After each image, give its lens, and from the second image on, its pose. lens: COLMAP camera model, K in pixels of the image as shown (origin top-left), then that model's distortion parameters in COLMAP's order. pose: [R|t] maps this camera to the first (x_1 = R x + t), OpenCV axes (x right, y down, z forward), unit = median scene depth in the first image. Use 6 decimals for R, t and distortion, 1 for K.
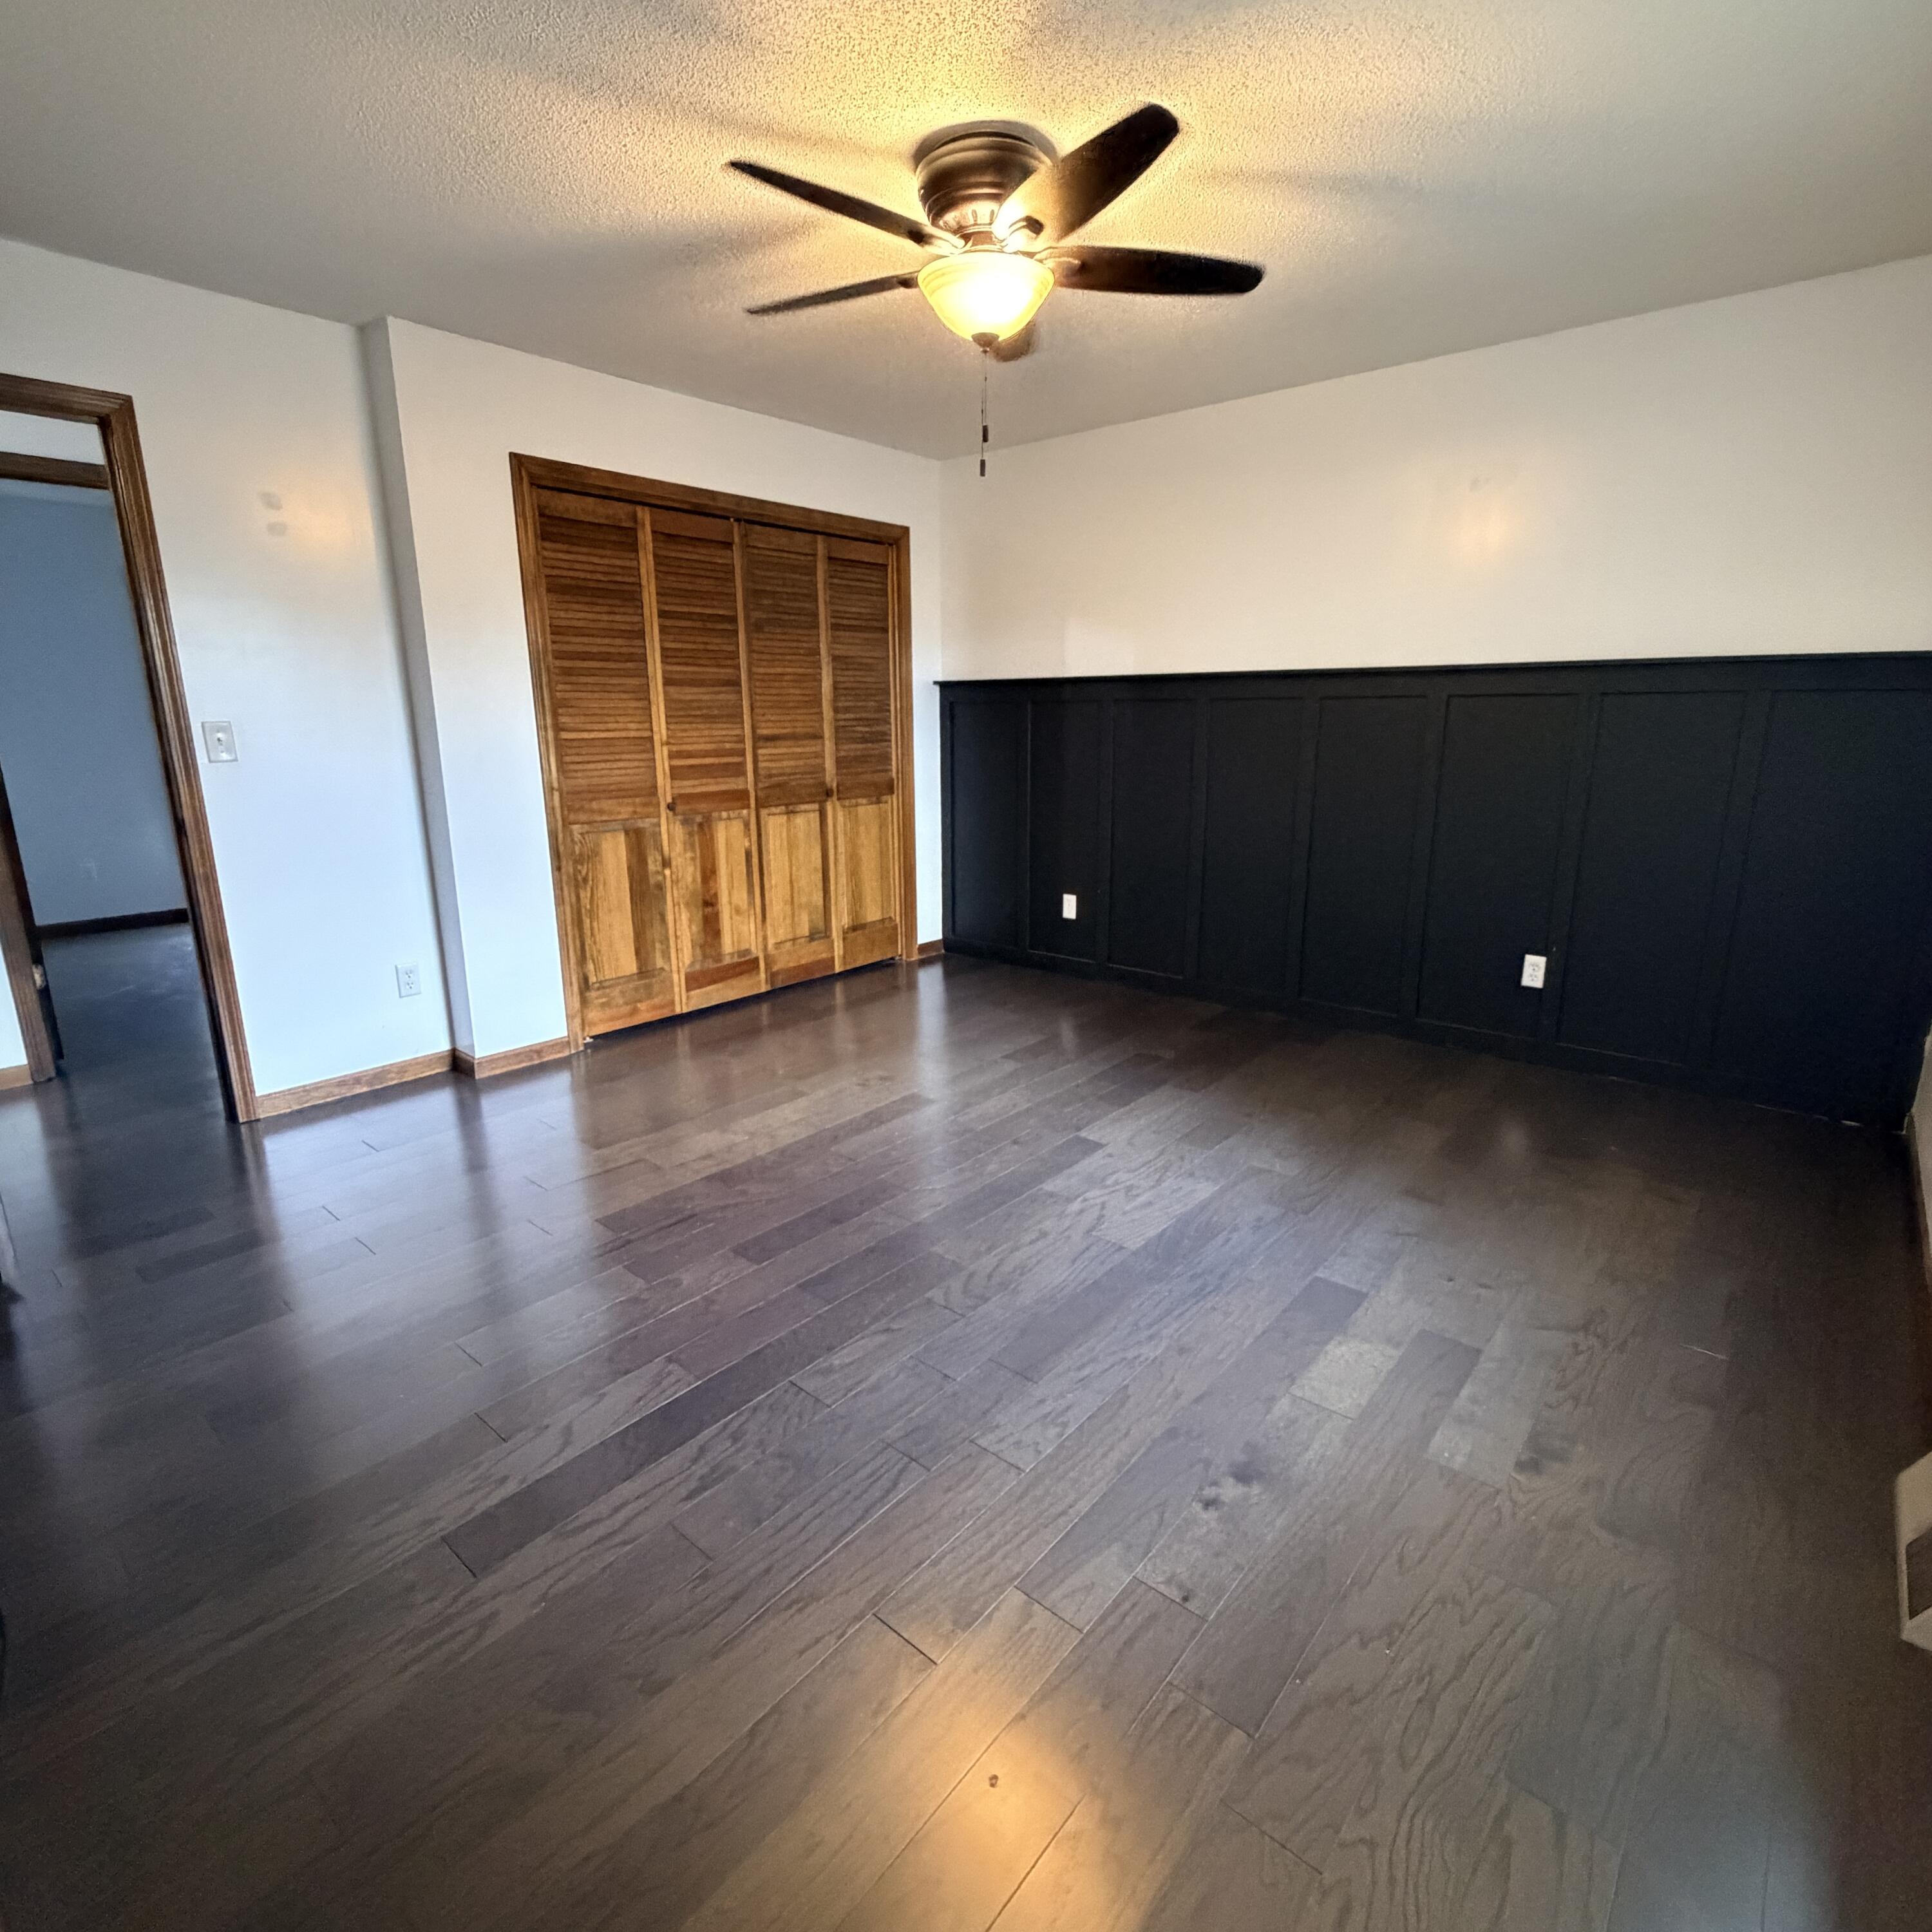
lens RADIAL K [[1032.4, 0, 966.0], [0, 1032.4, 966.0], [0, 0, 1]] dist [-0.000790, 0.001449]
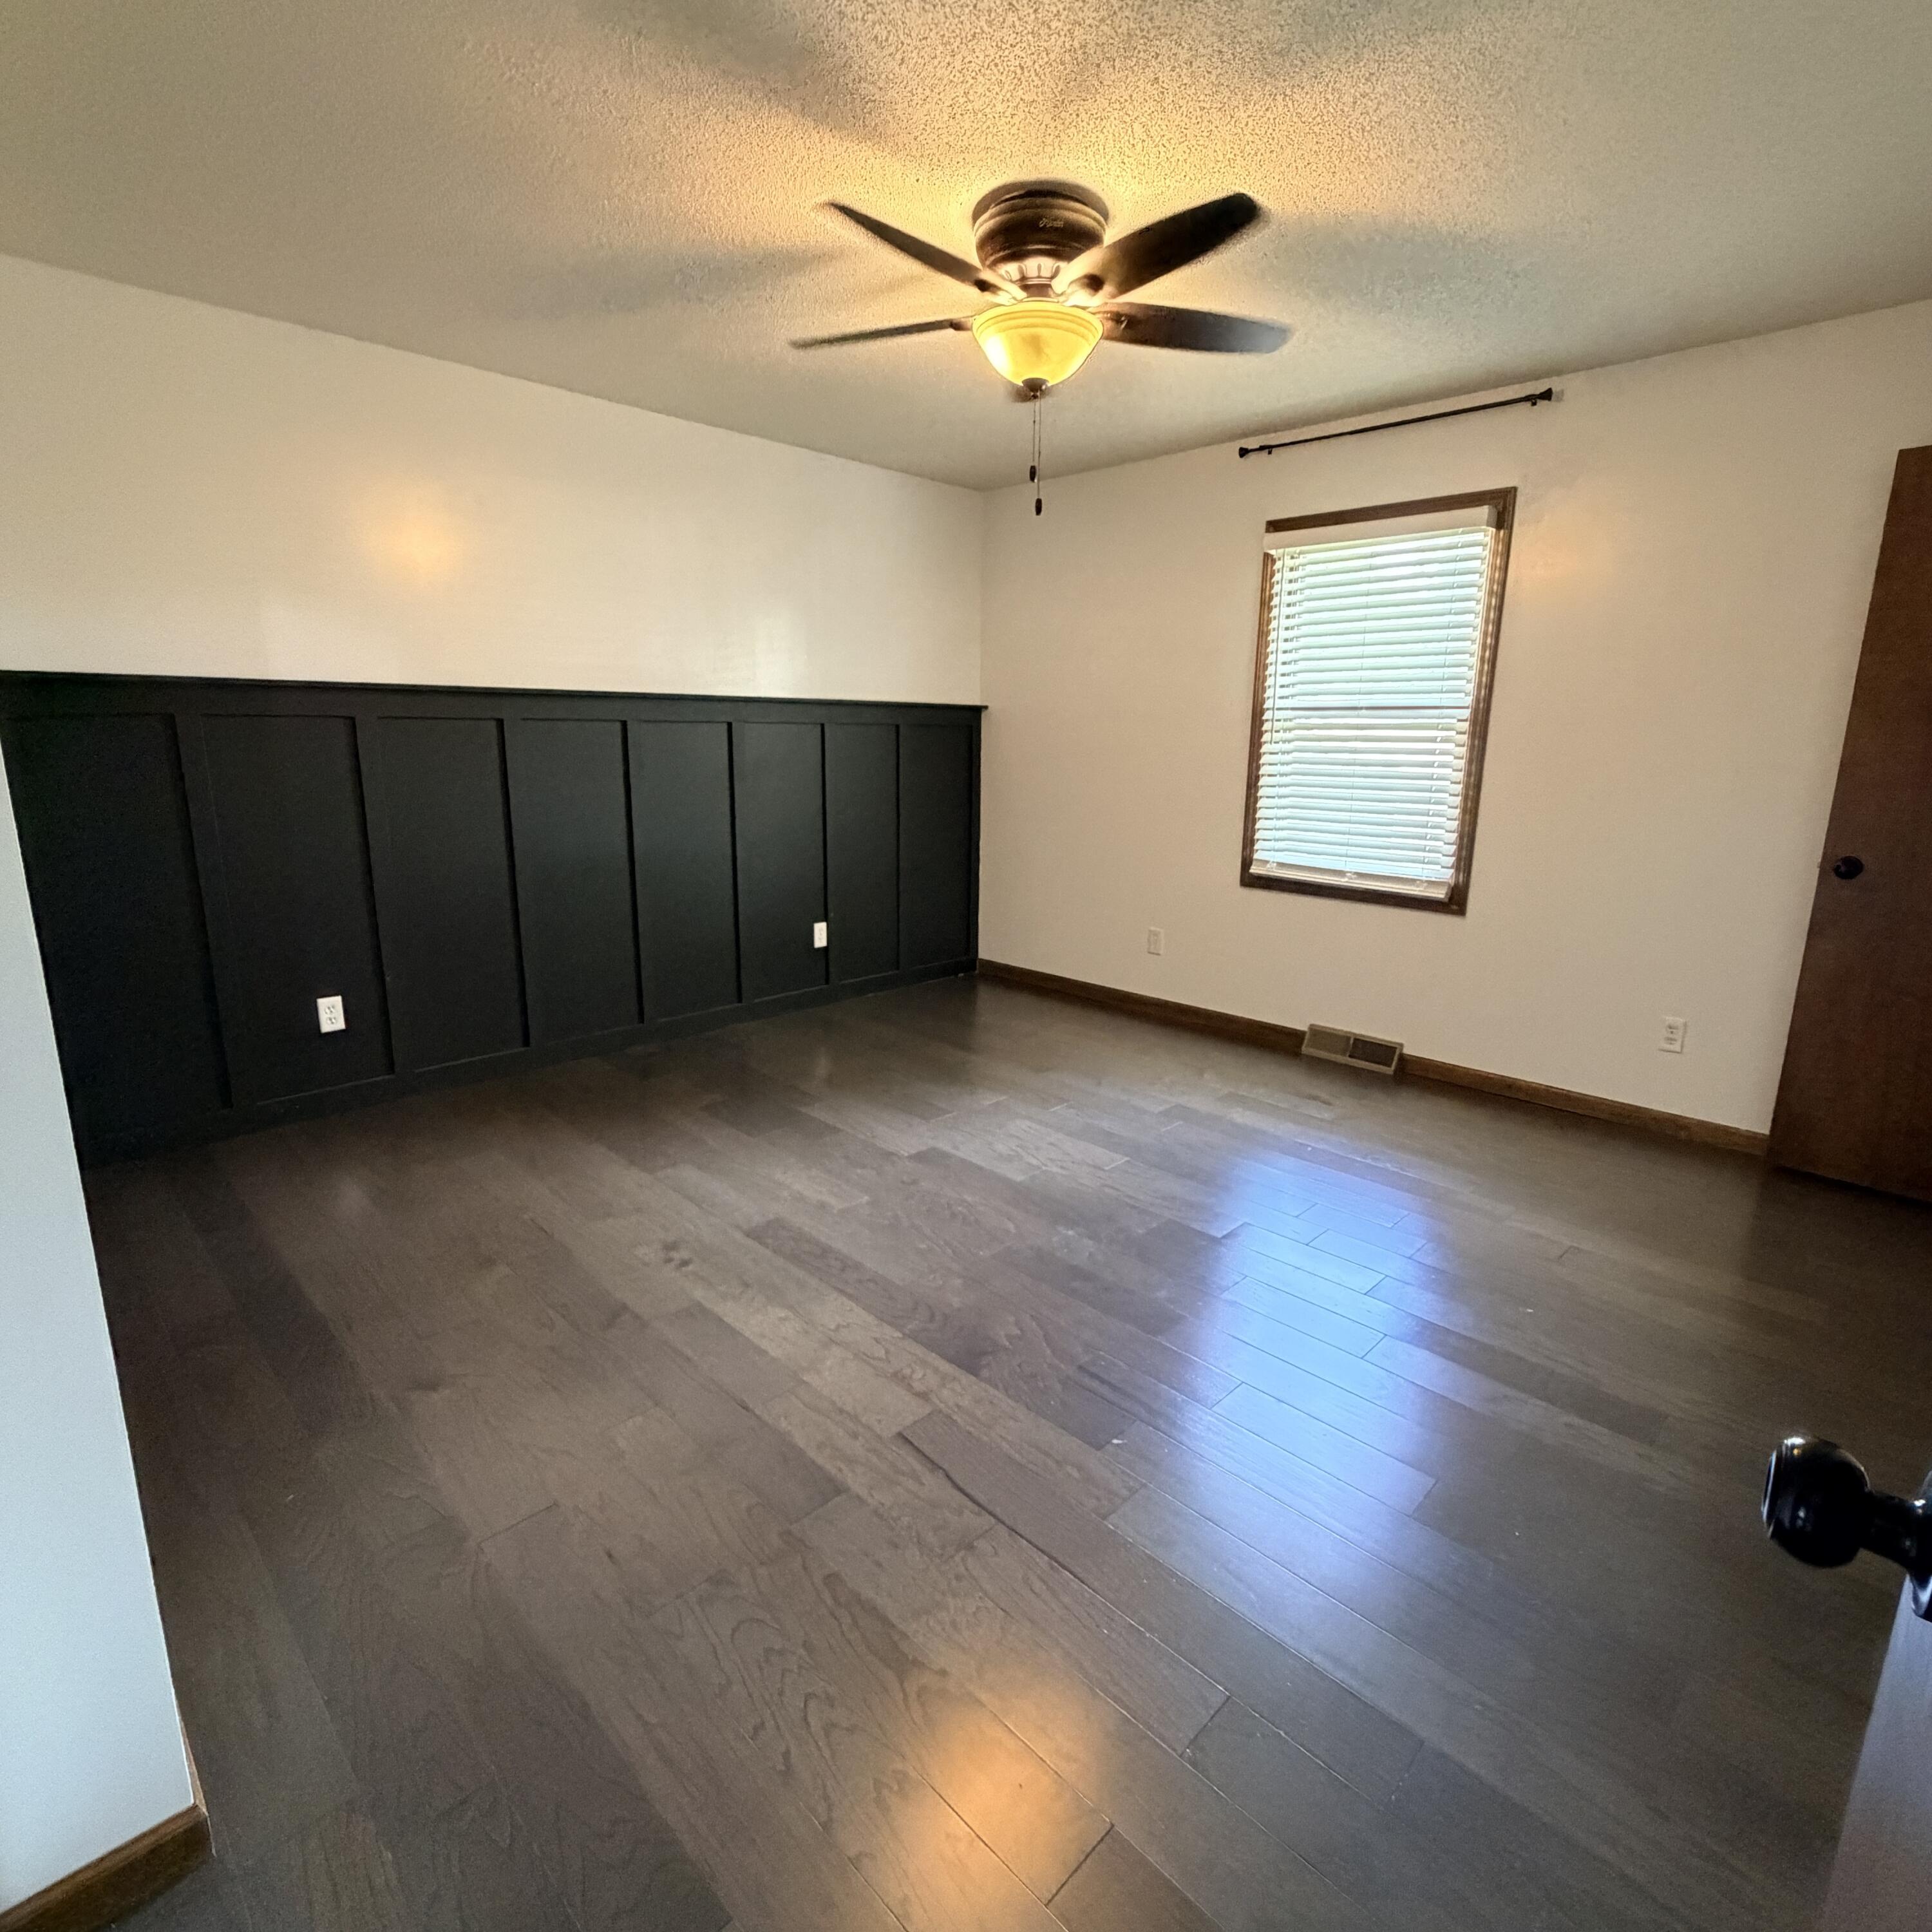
lens RADIAL K [[1032.4, 0, 966.0], [0, 1032.4, 966.0], [0, 0, 1]] dist [-0.000790, 0.001449]
pose [[0.070492, -0.212866, 0.974535, -0.921056], [0.226149, 0.954937, 0.192227, -0.214625], [-0.971539, 0.206840, 0.115455, 0.873529]]
